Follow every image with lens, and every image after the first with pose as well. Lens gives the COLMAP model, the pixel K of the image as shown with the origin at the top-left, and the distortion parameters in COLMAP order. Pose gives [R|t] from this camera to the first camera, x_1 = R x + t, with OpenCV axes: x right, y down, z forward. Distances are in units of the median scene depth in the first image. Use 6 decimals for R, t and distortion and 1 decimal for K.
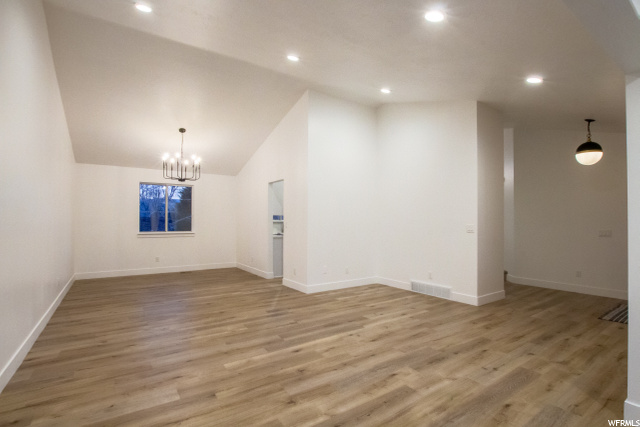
lens RADIAL K [[302.9, 0, 319.1], [0, 302.9, 217.1], [0, 0, 1]] dist [-0.030828, 0.001428]
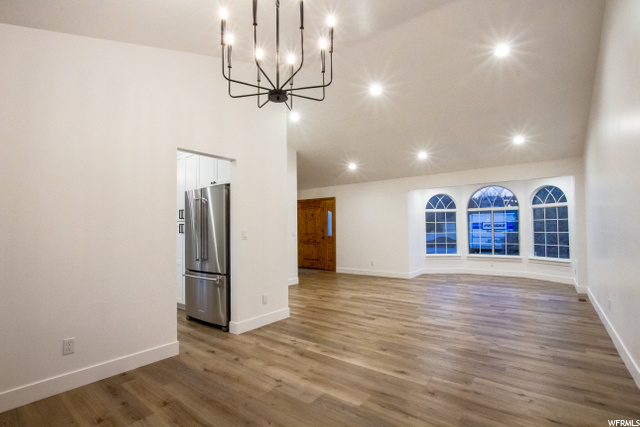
lens RADIAL K [[302.9, 0, 318.8], [0, 302.9, 217.9], [0, 0, 1]] dist [-0.030828, 0.001428]
pose [[-0.310874, 0.039903, 0.949613, -1.200265], [-0.013982, 0.998818, -0.046547, 0.037090], [-0.950348, -0.027748, -0.309948, 1.681640]]
